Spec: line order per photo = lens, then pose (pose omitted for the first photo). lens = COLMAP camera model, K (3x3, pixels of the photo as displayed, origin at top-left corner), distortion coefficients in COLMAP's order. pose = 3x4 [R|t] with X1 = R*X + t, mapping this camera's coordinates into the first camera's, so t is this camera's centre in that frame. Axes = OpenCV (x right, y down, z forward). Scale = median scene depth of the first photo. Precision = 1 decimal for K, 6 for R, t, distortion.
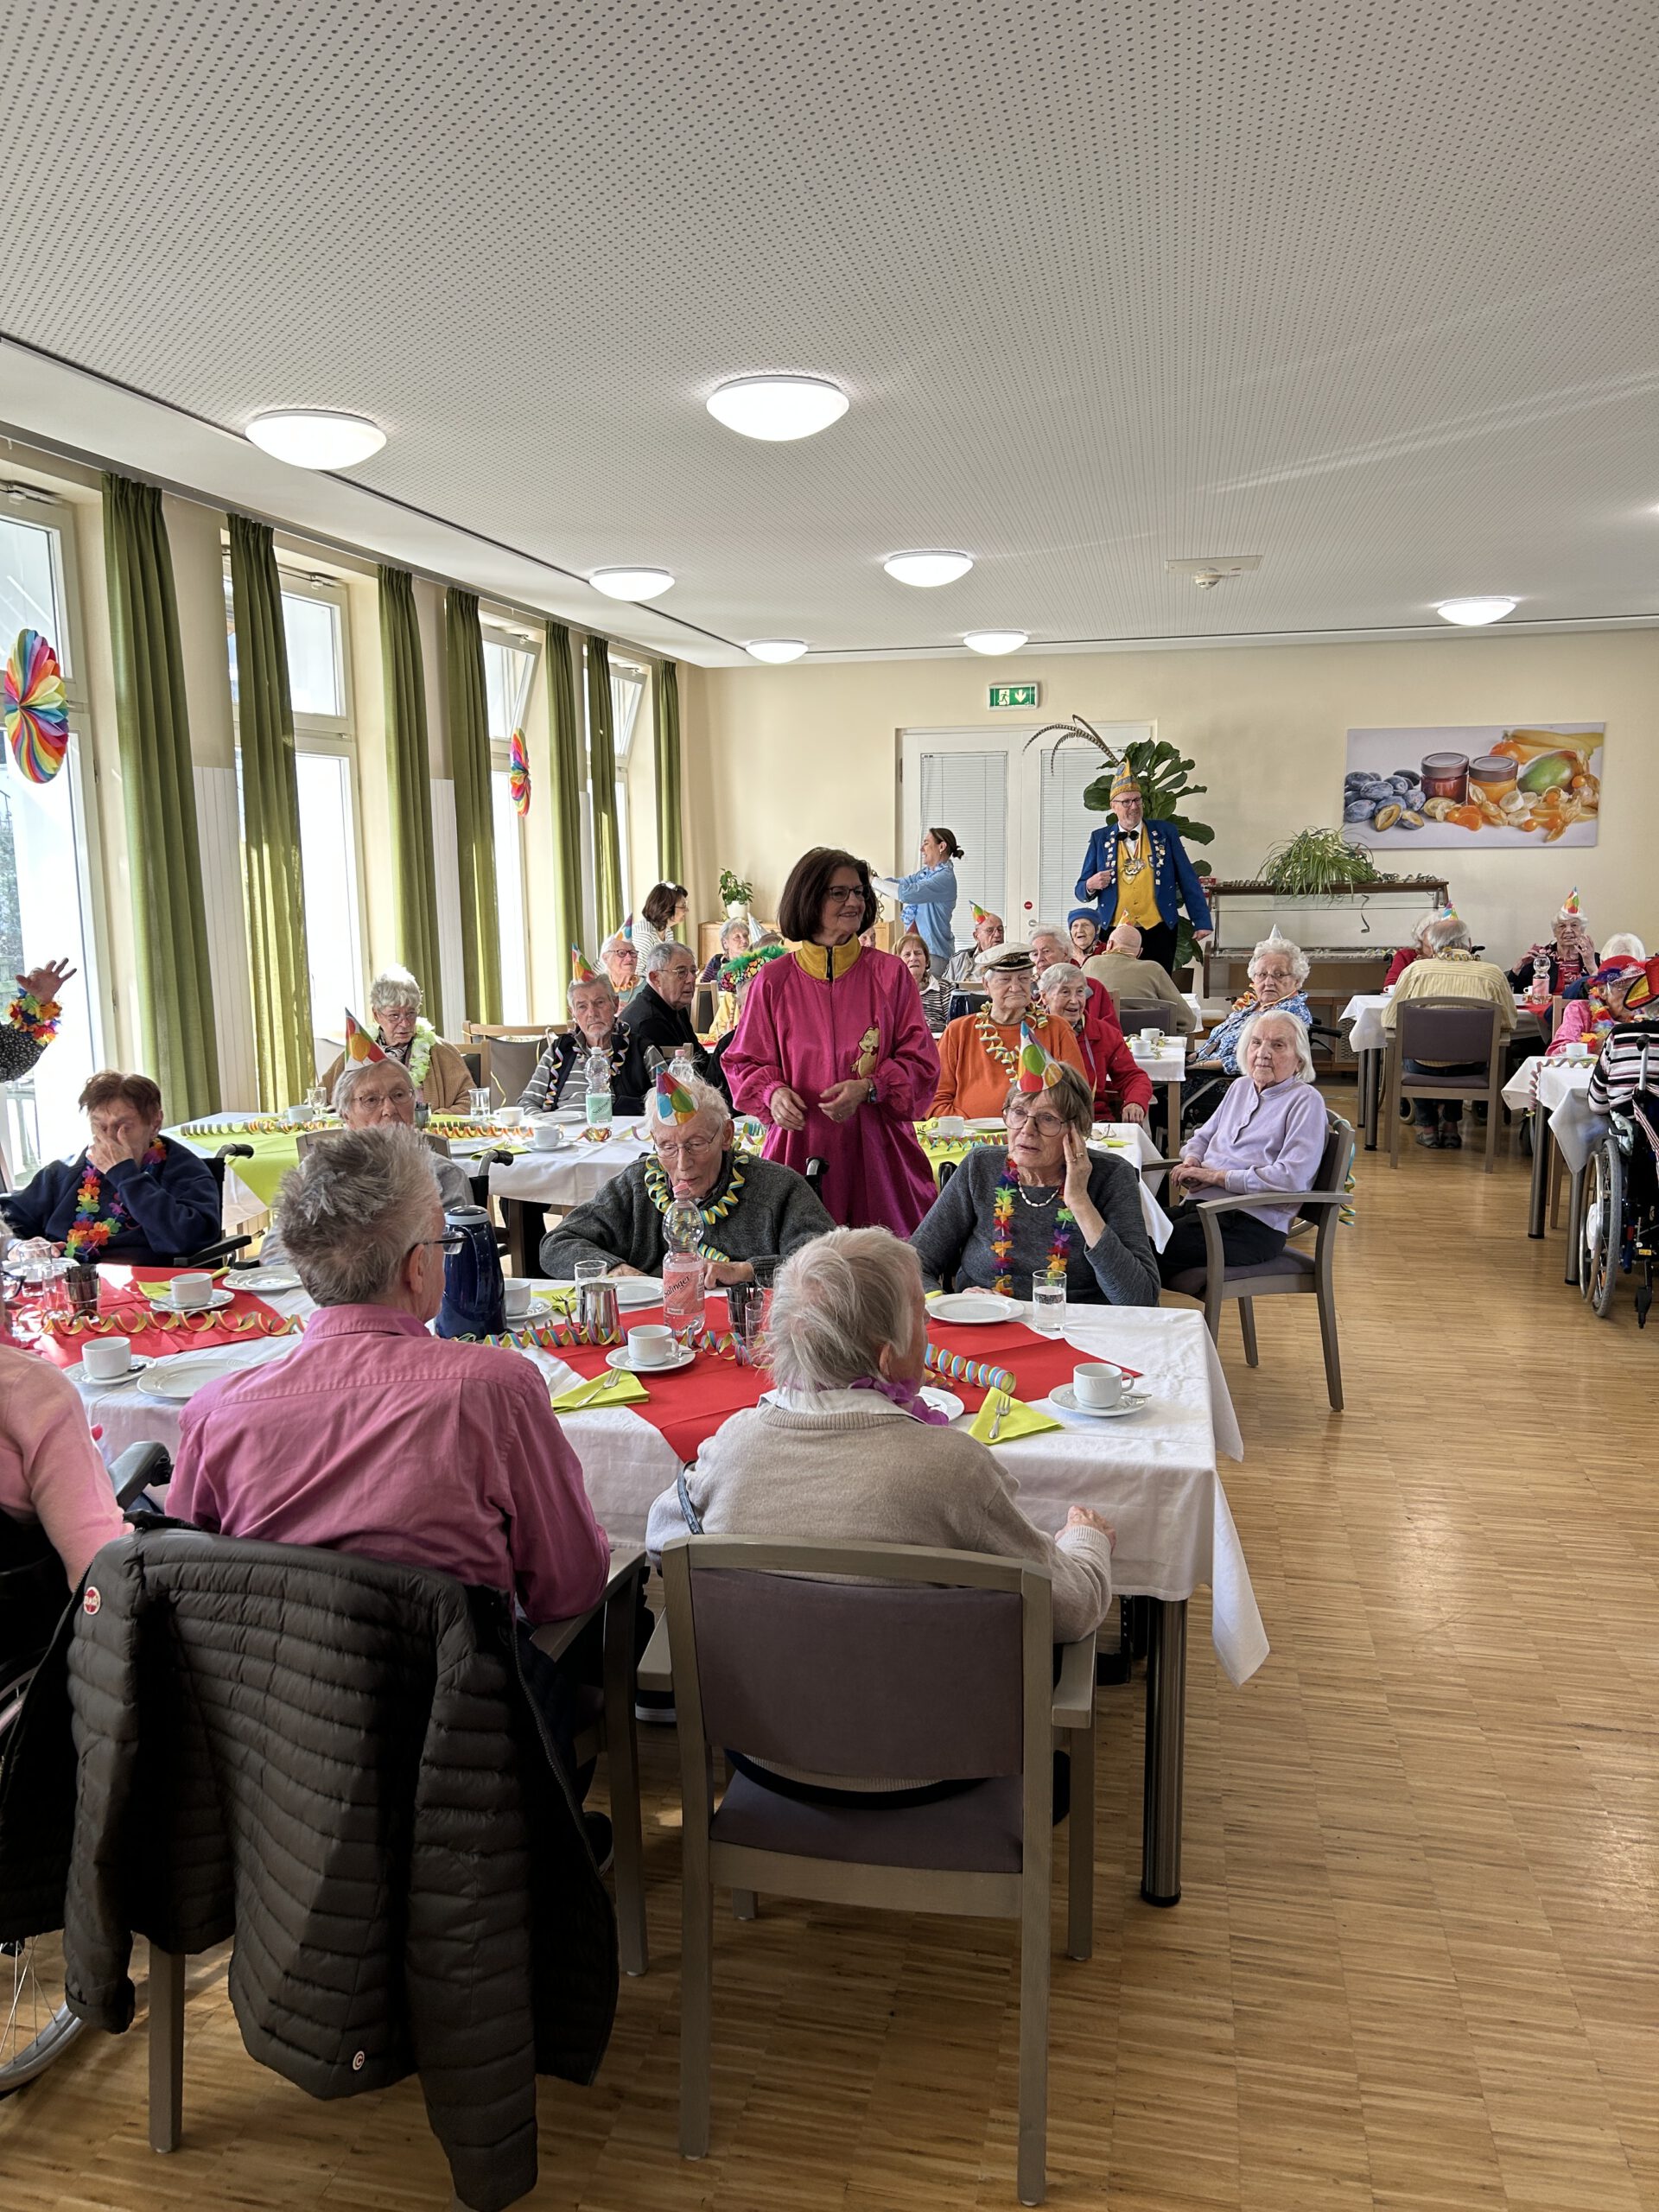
lens RADIAL K [[1649.6, 0, 808.2], [0, 1649.6, 1100.9], [0, 0, 1]] dist [0.058551, -0.061253]
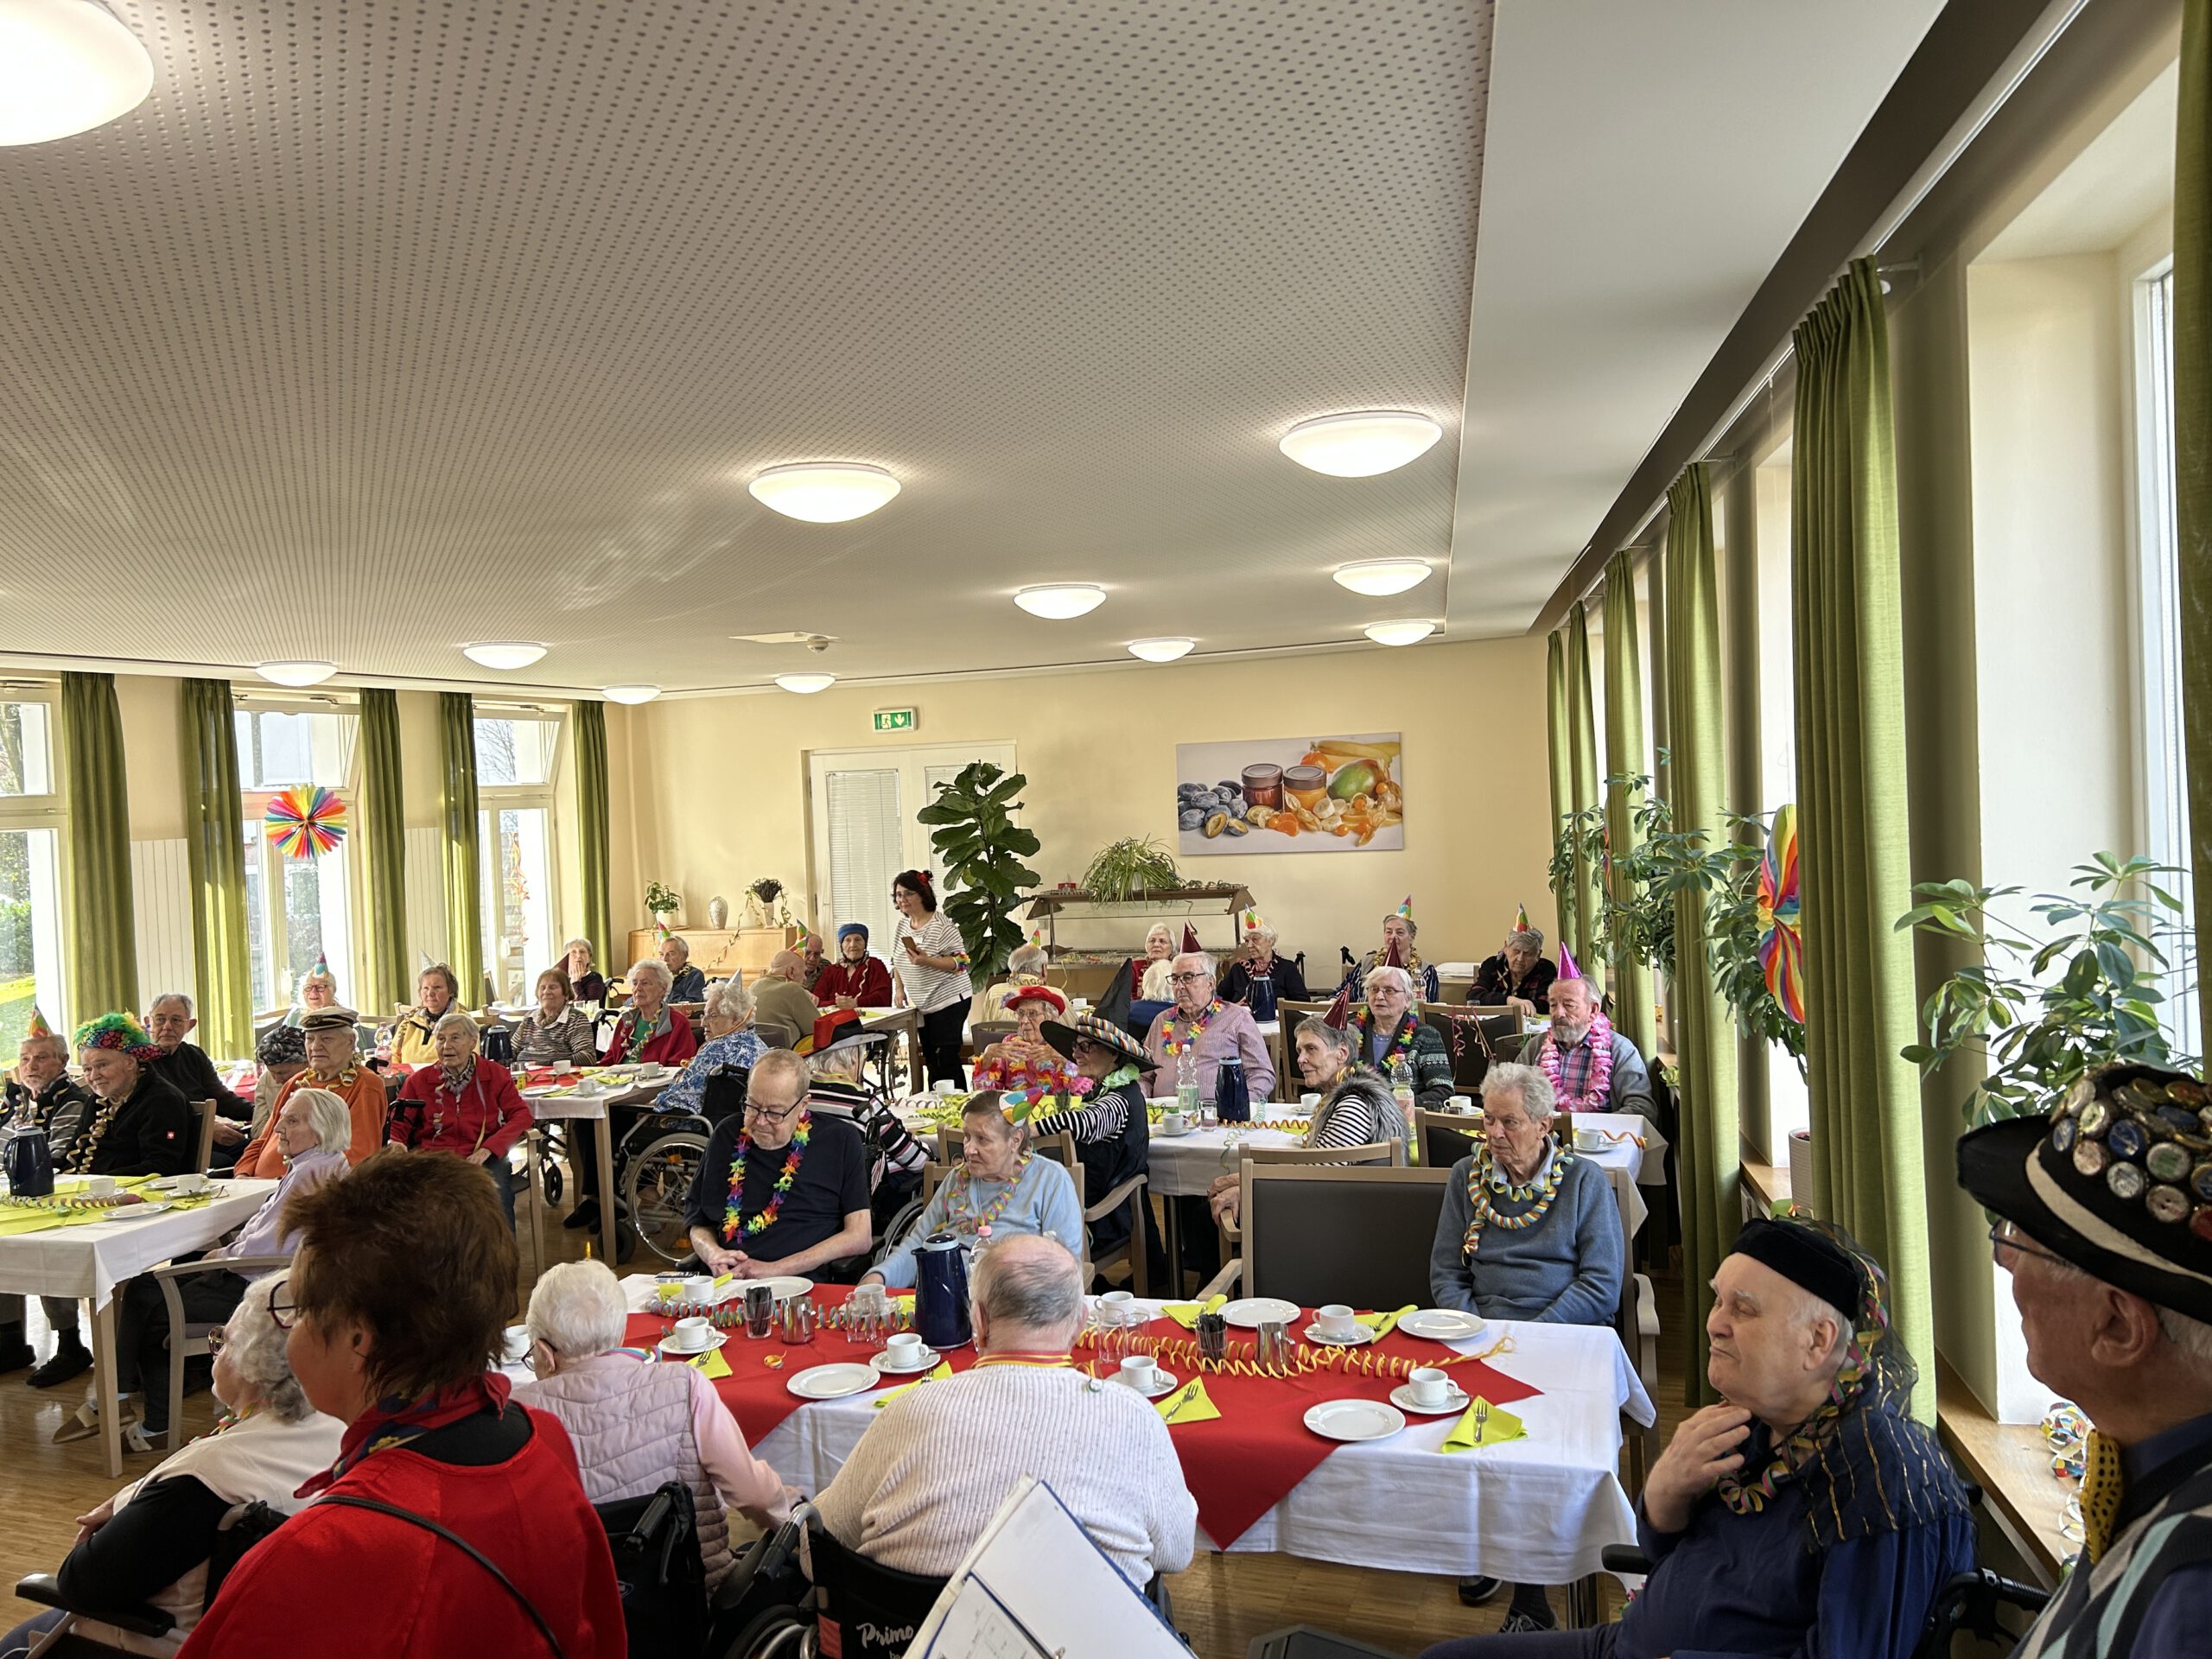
lens RADIAL K [[1649.6, 0, 1097.1], [0, 1649.6, 816.3], [0, 0, 1]] dist [0.058551, -0.061253]
pose [[0.988301, -0.027581, -0.149999, 0.788669], [0.006988, 0.990668, -0.136114, -0.063718], [0.152353, 0.133474, 0.979272, -0.057024]]
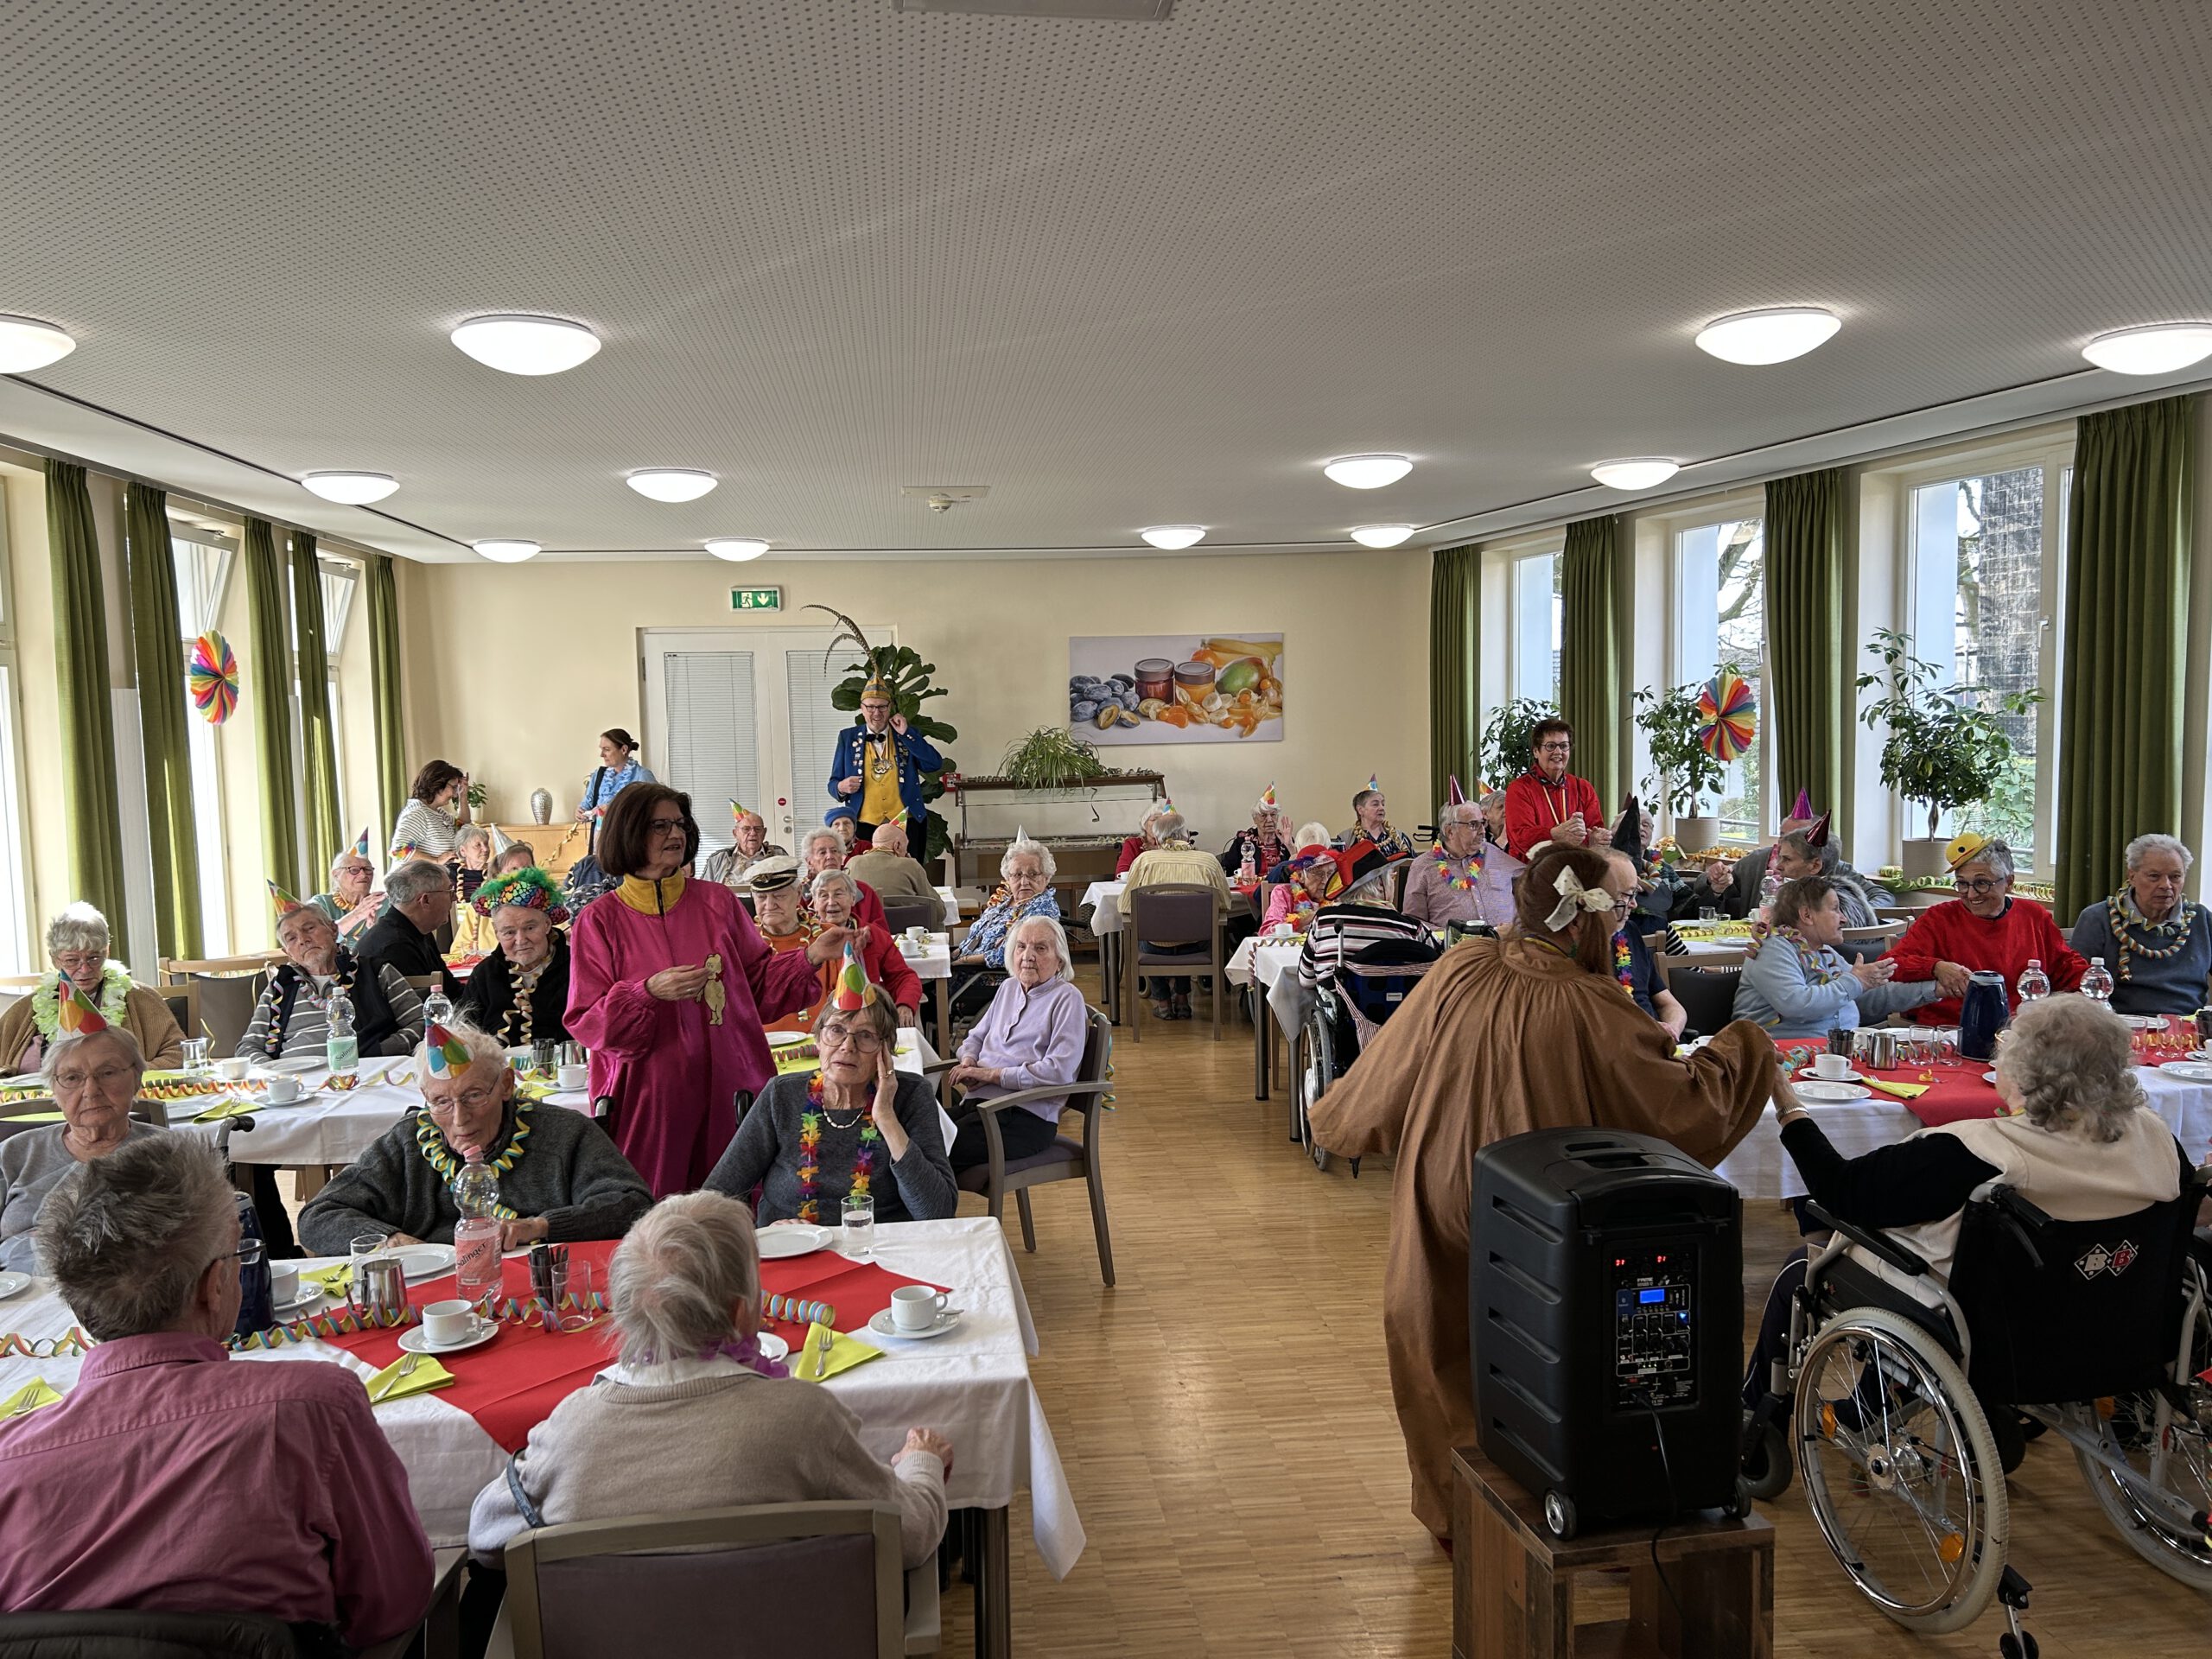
lens RADIAL K [[1649.6, 0, 1091.2], [0, 1649.6, 849.1], [0, 0, 1]] dist [0.058551, -0.061253]
pose [[0.947388, -0.033483, 0.318331, -0.018669], [0.058657, 0.995833, -0.069825, -0.016075], [-0.314667, 0.084824, 0.945404, -0.023719]]
